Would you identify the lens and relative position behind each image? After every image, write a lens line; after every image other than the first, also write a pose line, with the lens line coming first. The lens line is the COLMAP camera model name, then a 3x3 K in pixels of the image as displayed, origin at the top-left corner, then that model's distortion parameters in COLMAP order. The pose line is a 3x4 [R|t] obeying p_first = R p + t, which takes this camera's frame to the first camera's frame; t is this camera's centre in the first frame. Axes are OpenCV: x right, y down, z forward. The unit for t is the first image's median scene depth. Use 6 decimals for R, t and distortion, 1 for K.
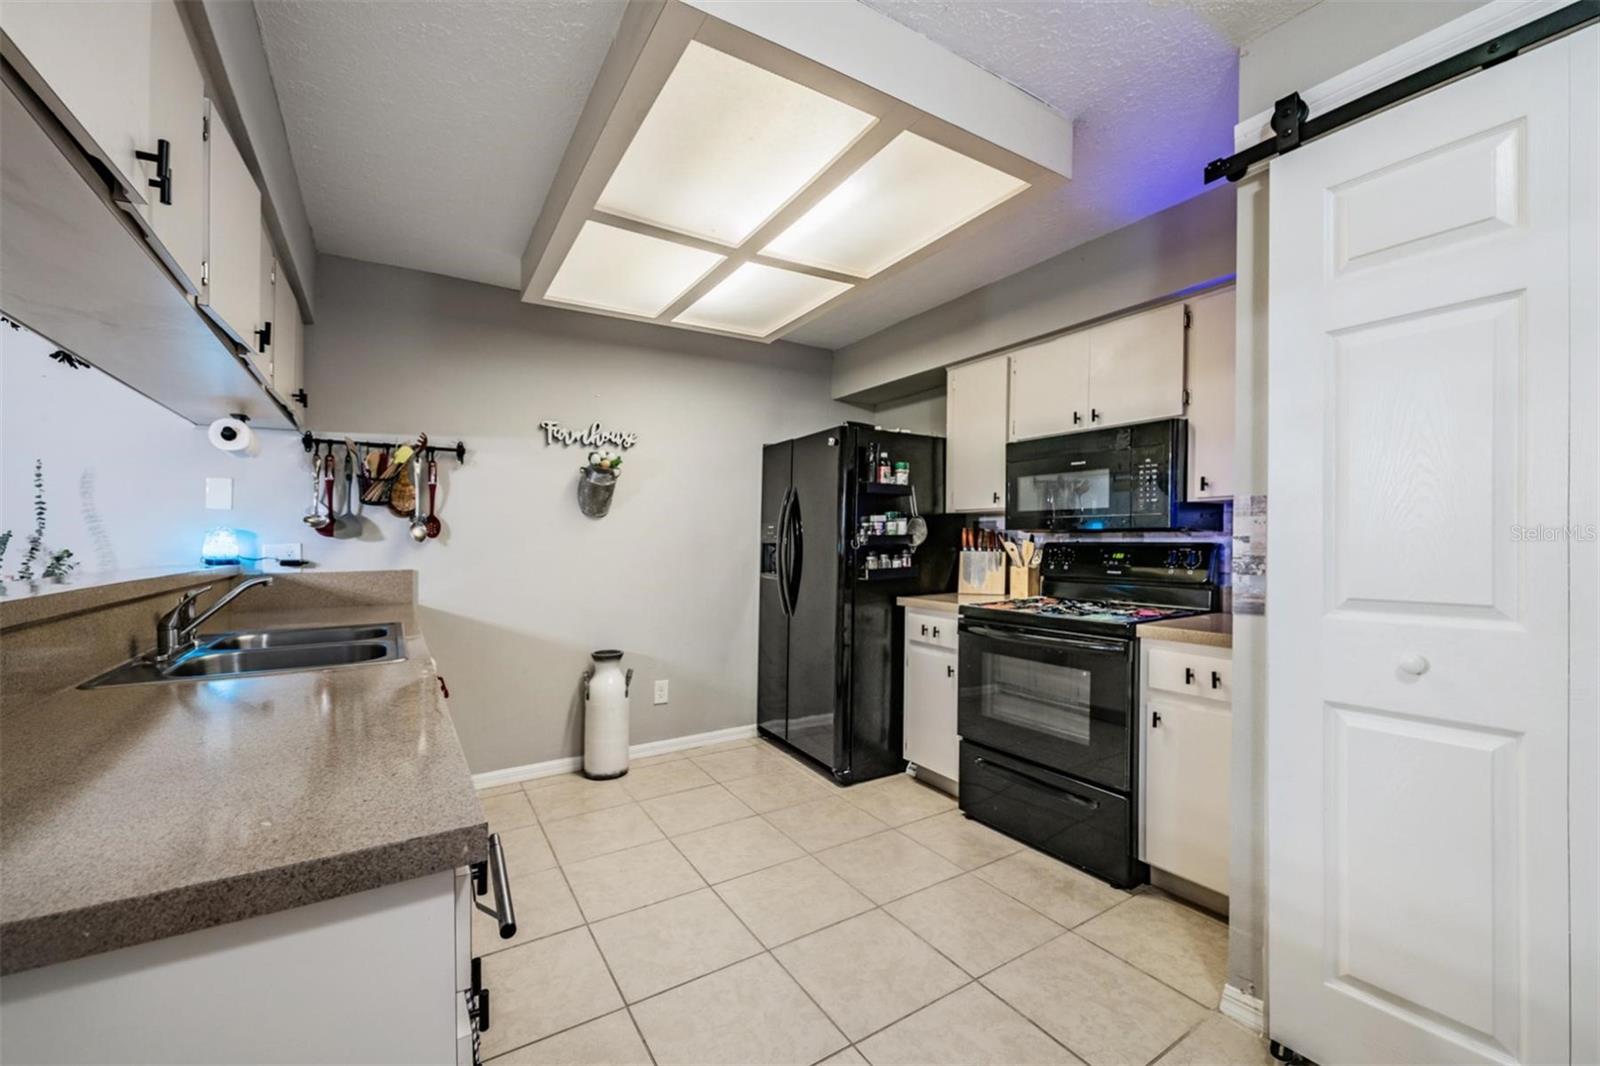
lens RADIAL K [[634.0, 0, 815.0], [0, 634.0, 540.3], [0, 0, 1]] dist [-0.005785, -0.001572]
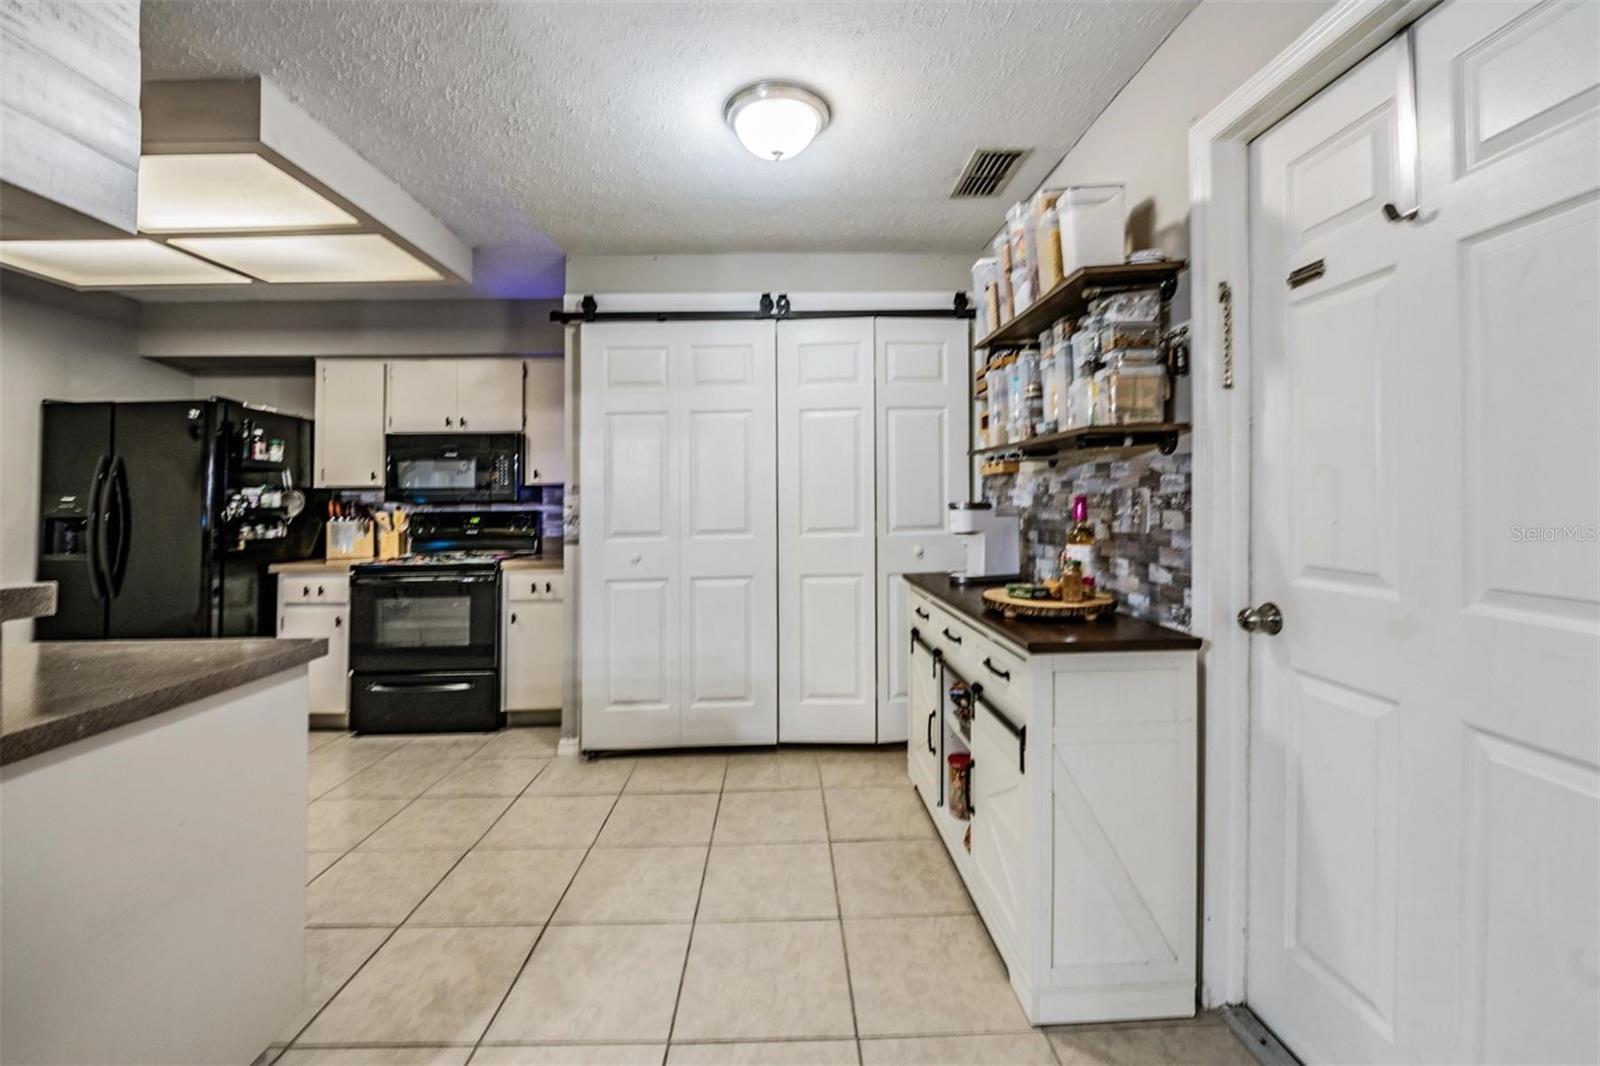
lens RADIAL K [[634.0, 0, 811.1], [0, 634.0, 490.4], [0, 0, 1]] dist [-0.005785, -0.001572]
pose [[0.498152, 0.013341, 0.866987, -0.373923], [0.013721, 0.999635, -0.023266, 0.000691], [-0.866981, 0.023486, 0.497787, -0.362827]]
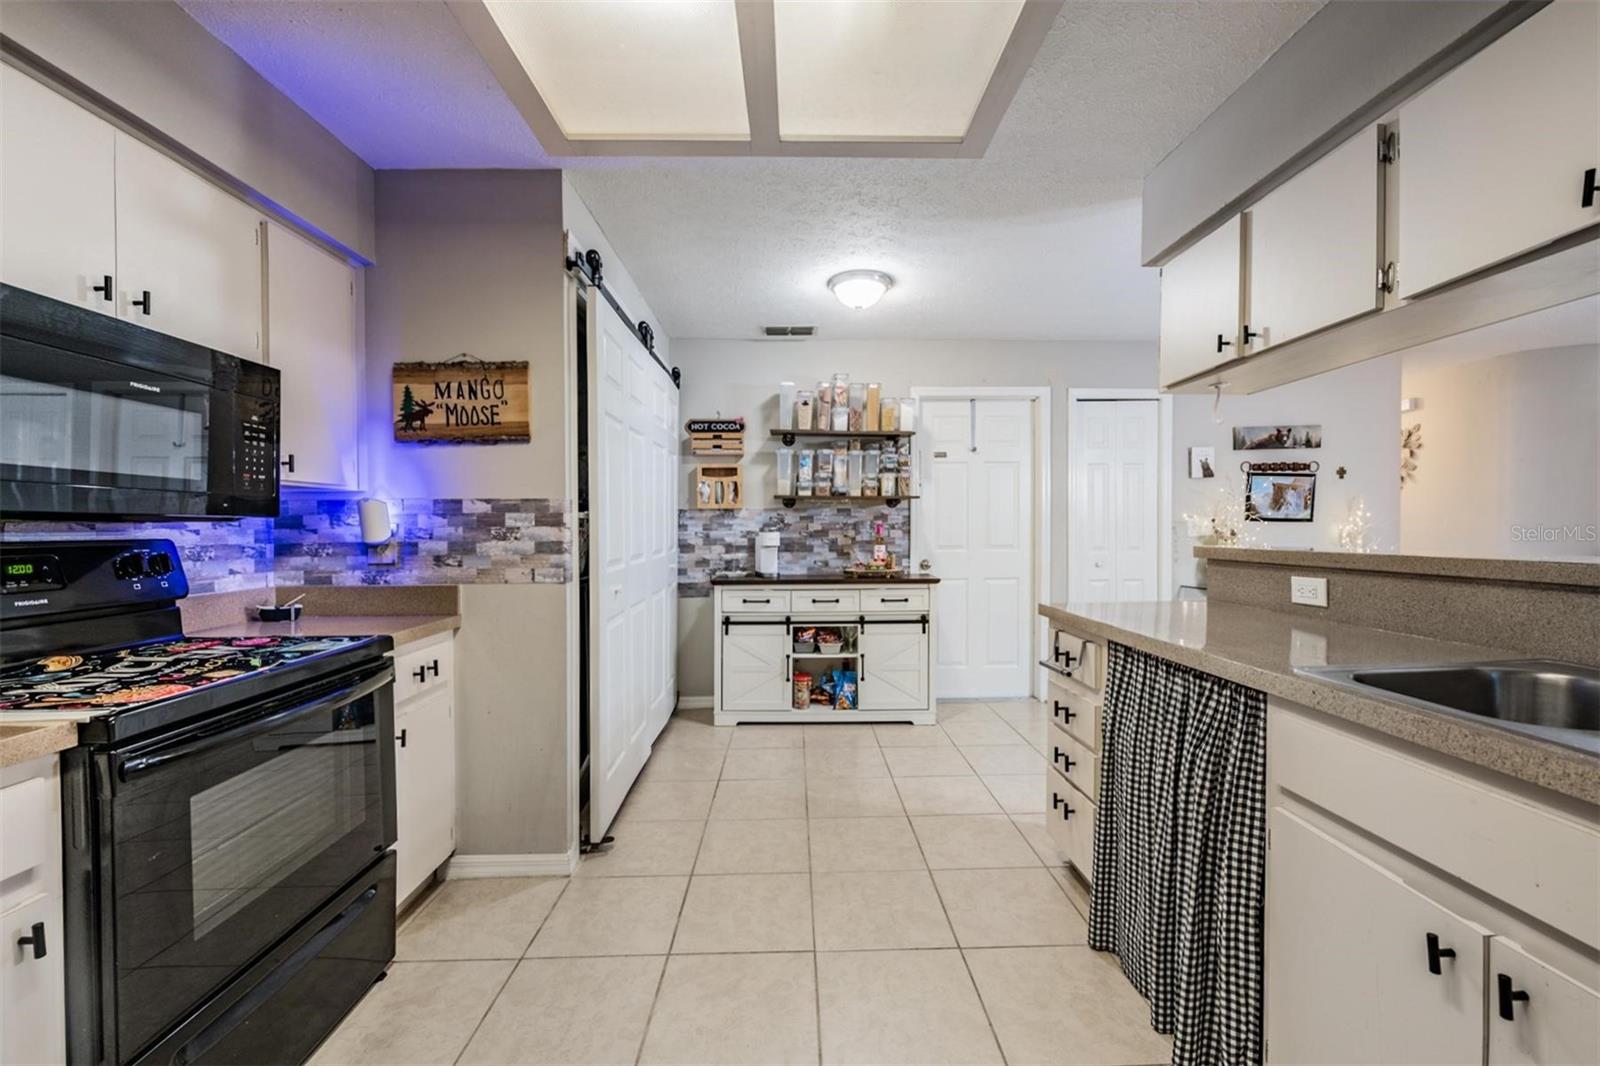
lens RADIAL K [[634.0, 0, 807.6], [0, 634.0, 530.6], [0, 0, 1]] dist [-0.005785, -0.001572]
pose [[-0.859685, 0.009723, 0.510732, -0.288004], [0.014385, 0.999883, 0.005178, 0.001301], [-0.510622, 0.011798, -0.859724, 1.081505]]
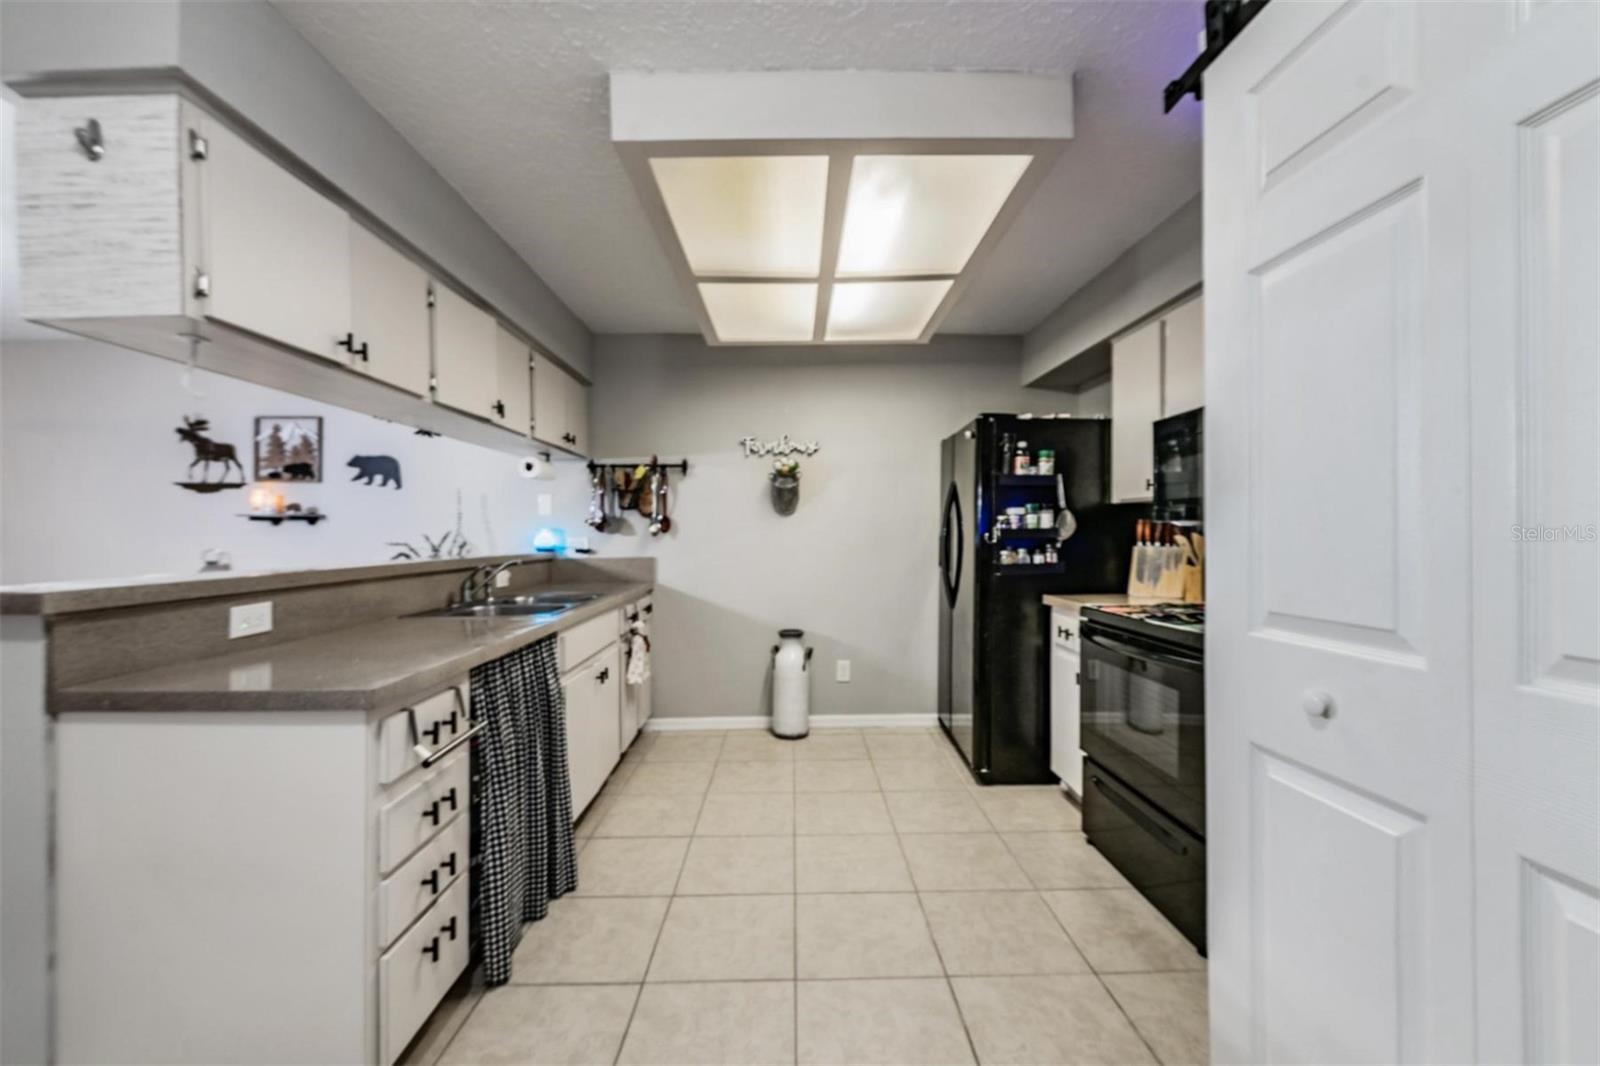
lens RADIAL K [[634.0, 0, 804.2], [0, 634.0, 530.6], [0, 0, 1]] dist [-0.005785, -0.001572]
pose [[0.853085, -0.004626, -0.521751, 0.349076], [0.003195, 0.999988, -0.003643, -0.003172], [0.521762, 0.001440, 0.853090, 0.018605]]
